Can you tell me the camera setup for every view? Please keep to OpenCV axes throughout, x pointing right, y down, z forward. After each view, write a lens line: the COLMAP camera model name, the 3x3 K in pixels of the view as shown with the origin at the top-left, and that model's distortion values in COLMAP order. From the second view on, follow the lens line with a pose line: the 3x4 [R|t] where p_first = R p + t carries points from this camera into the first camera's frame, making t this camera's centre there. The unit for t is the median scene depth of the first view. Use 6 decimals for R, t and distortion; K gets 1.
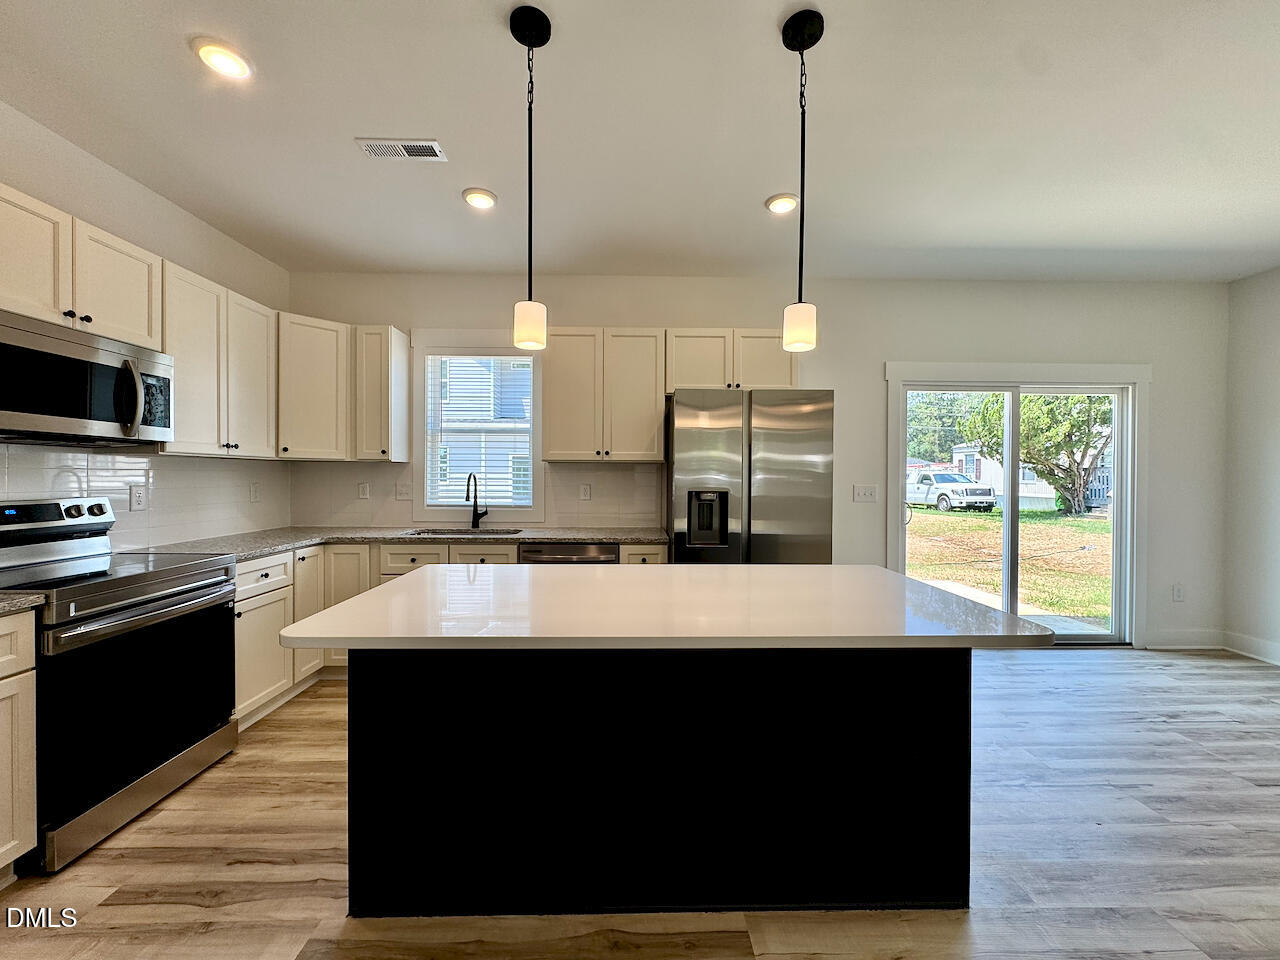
lens RADIAL K [[514.8, 0, 641.3], [0, 514.8, 482.9], [0, 0, 1]] dist [-0.000688, -0.000006]
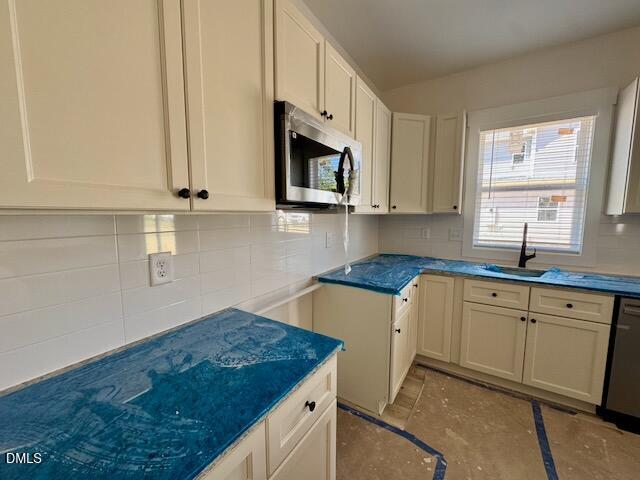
lens RADIAL K [[256.6, 0, 315.6], [0, 256.6, 241.2], [0, 0, 1]] dist [-0.000506, -0.000241]
pose [[0.827948, 0.050722, -0.558506, -0.458366], [-0.000762, 0.996002, 0.089326, -0.034133], [0.560804, -0.073532, 0.824677, 0.253496]]
